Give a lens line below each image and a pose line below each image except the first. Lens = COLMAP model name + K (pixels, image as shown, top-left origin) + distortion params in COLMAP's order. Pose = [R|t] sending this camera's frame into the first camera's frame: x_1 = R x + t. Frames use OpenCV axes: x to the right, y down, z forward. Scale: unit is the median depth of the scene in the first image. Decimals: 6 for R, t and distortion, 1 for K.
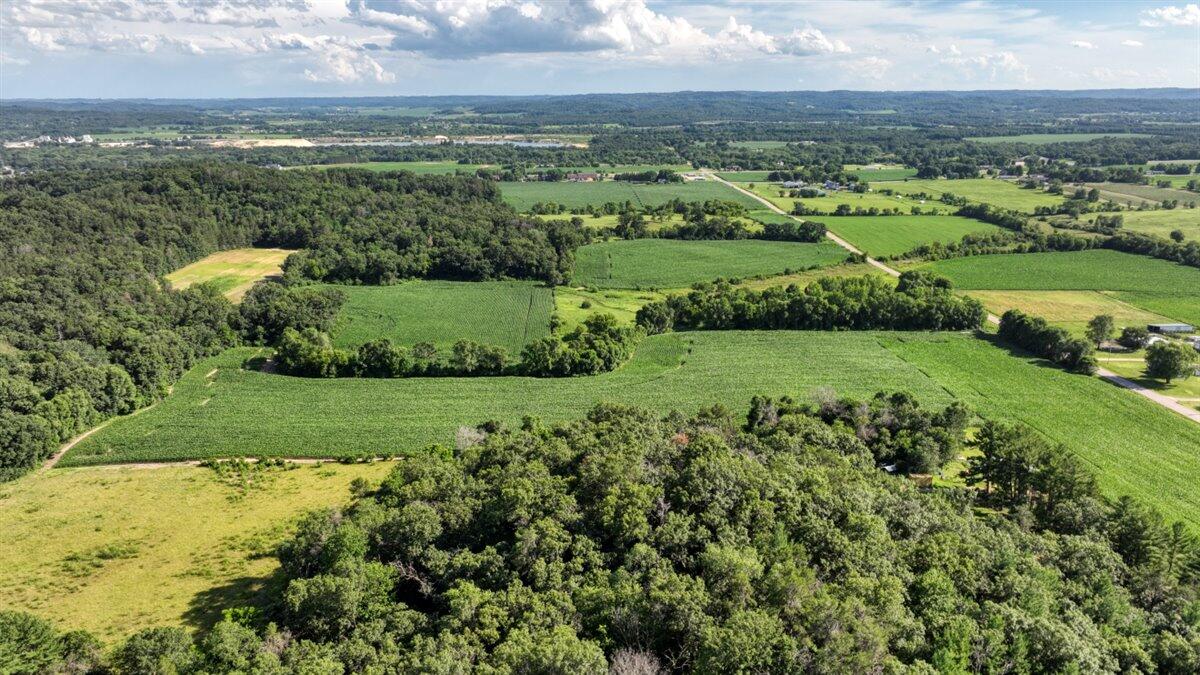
lens RADIAL K [[848.3, 0, 598.4], [0, 848.3, 333.8], [0, 0, 1]] dist [0.000095, 0.020836]
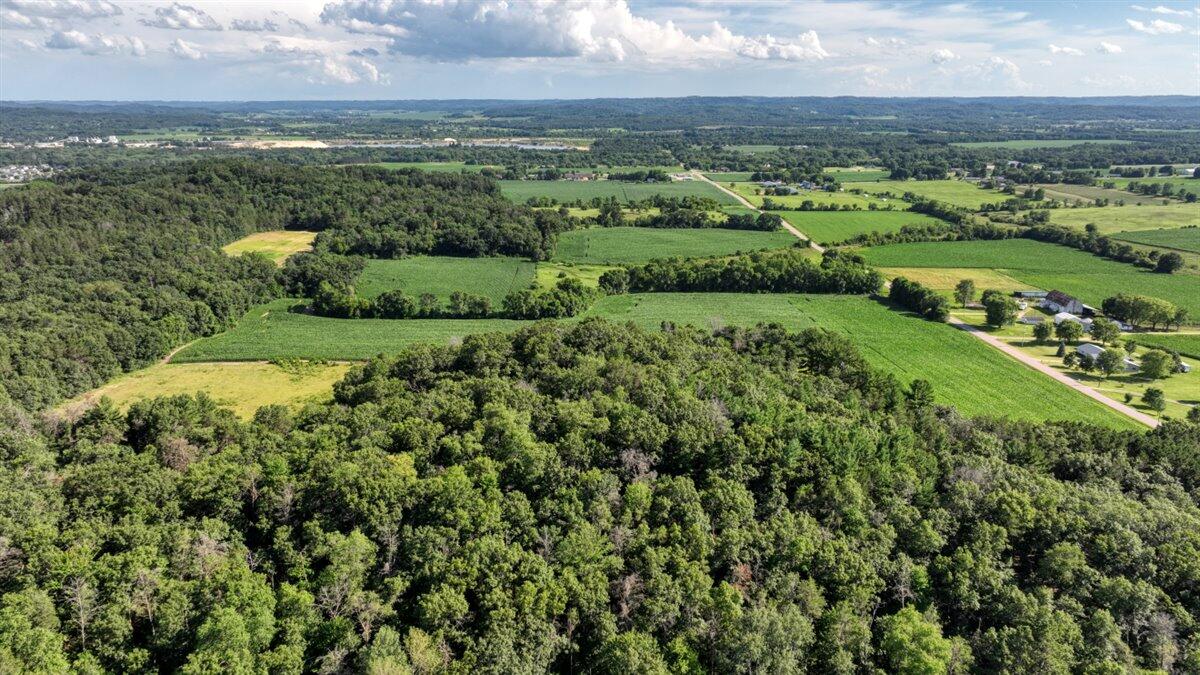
lens RADIAL K [[848.3, 0, 598.4], [0, 848.3, 333.8], [0, 0, 1]] dist [0.000095, 0.020836]
pose [[0.999922, 0.007674, -0.009825, 0.024033], [-0.007721, 0.999959, -0.004775, 0.026603], [0.009788, 0.004851, 0.999940, -0.102751]]
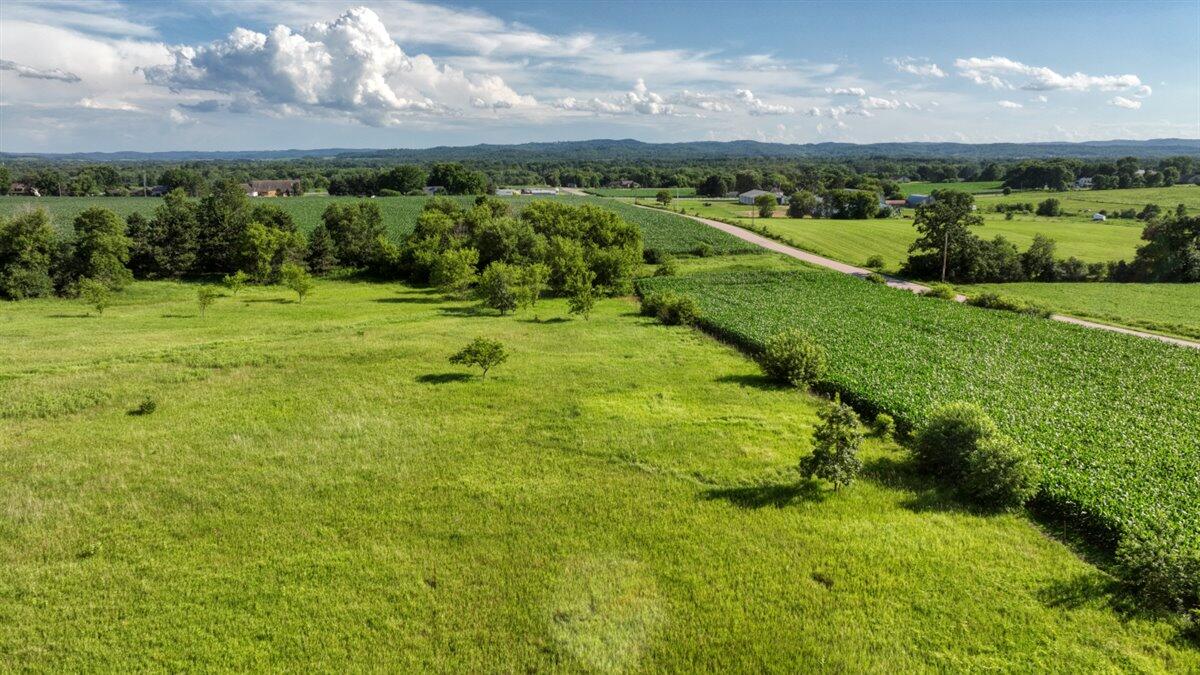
lens RADIAL K [[848.3, 0, 598.4], [0, 848.3, 333.8], [0, 0, 1]] dist [0.000095, 0.020836]
pose [[0.993917, -0.021864, 0.107938, 0.129450], [0.029039, 0.997440, -0.065351, -0.106742], [-0.106233, 0.068088, 0.992007, 0.745775]]
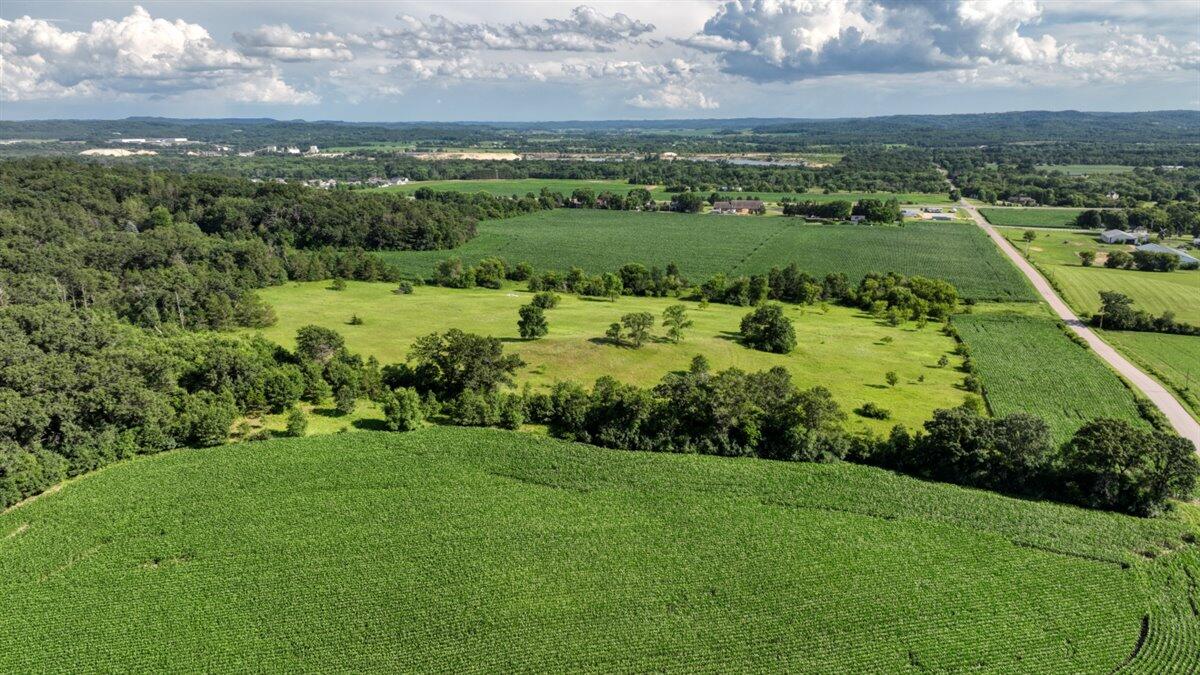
lens RADIAL K [[848.3, 0, 598.4], [0, 848.3, 333.8], [0, 0, 1]] dist [0.000095, 0.020836]
pose [[0.938615, 0.087077, -0.333795, 0.131549], [-0.096367, 0.995281, -0.011339, -0.098757], [0.331232, 0.042809, 0.942578, 0.503314]]
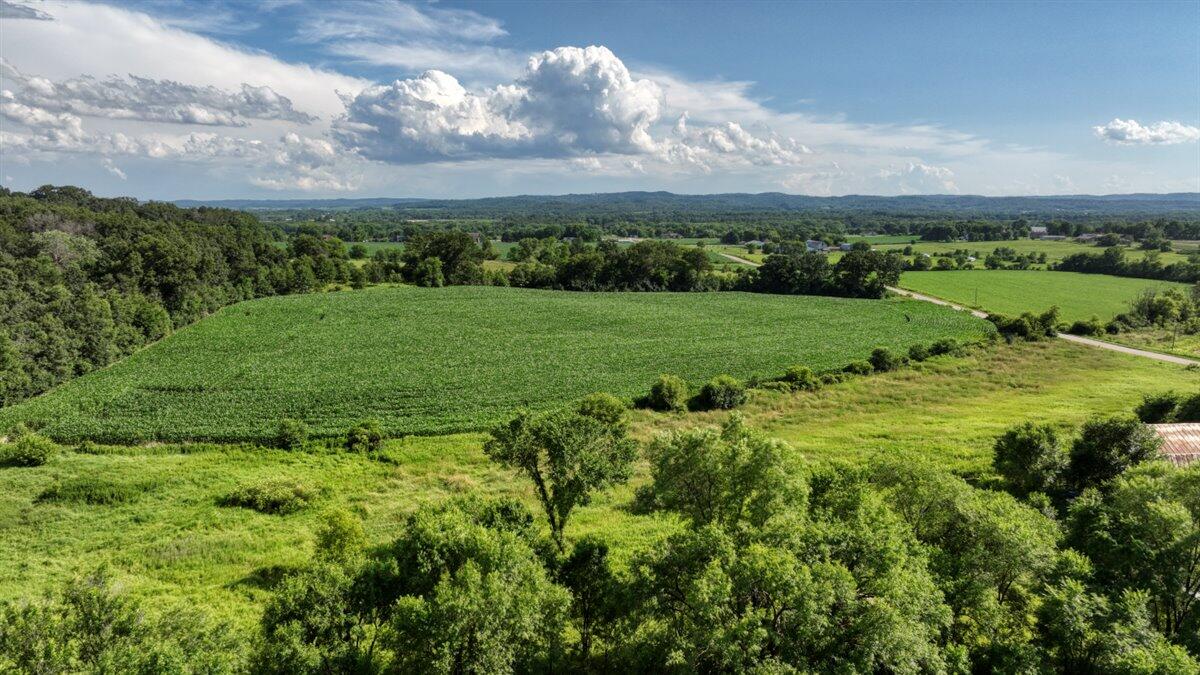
lens RADIAL K [[848.3, 0, 598.4], [0, 848.3, 333.8], [0, 0, 1]] dist [0.000095, 0.020836]
pose [[0.997232, -0.005658, 0.074134, 0.057757], [0.014694, 0.992432, -0.121913, -0.027406], [-0.072884, 0.122665, 0.989768, 0.409624]]
